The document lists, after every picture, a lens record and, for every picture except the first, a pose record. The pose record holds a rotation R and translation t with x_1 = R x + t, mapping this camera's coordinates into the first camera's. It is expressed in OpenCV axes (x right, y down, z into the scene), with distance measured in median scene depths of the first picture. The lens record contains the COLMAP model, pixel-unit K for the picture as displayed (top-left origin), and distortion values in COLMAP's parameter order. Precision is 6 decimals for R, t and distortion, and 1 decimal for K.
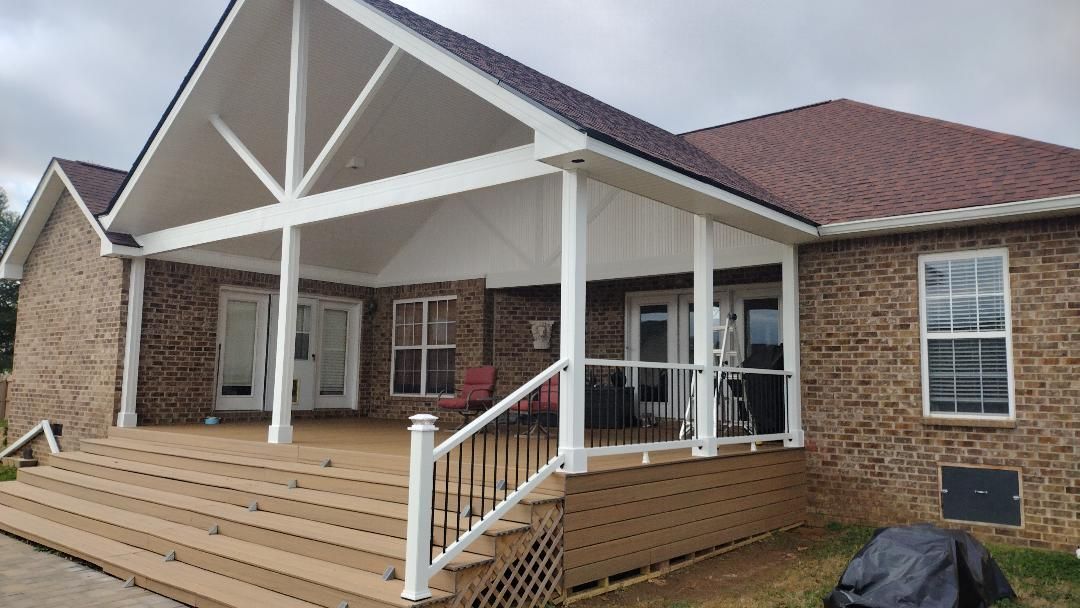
lens RADIAL K [[808.0, 0, 540.0], [0, 808.0, 304.0], [0, 0, 1]] dist [0.010731, 0.002268]
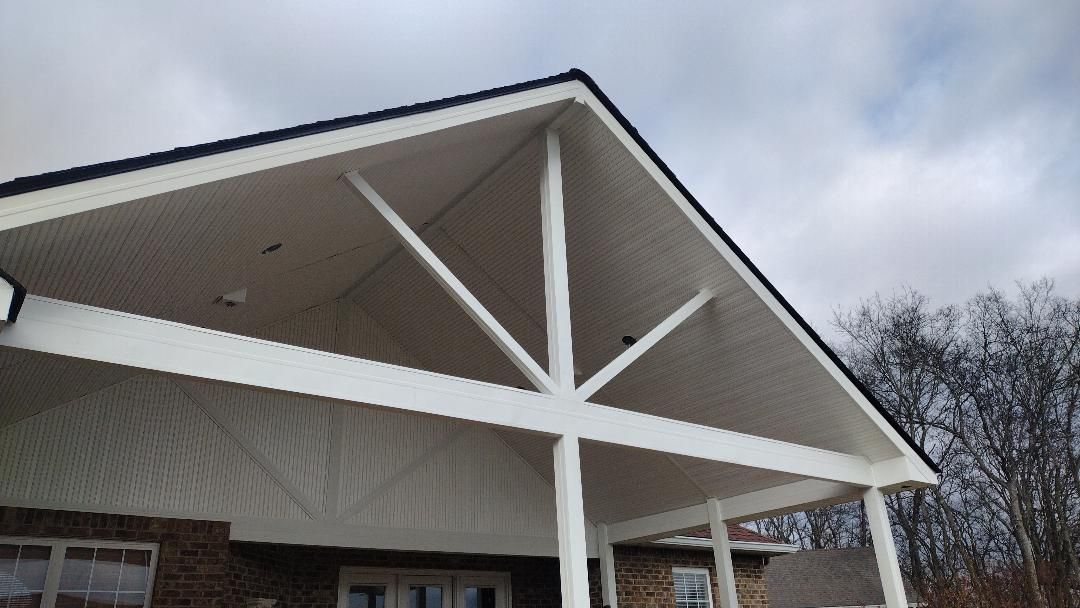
lens RADIAL K [[808.0, 0, 540.0], [0, 808.0, 304.0], [0, 0, 1]] dist [0.010731, 0.002268]
pose [[0.221079, 0.377838, 0.899090, -0.742955], [-0.050077, 0.925083, -0.376448, 0.041616], [-0.973969, 0.038200, 0.223437, 0.689971]]
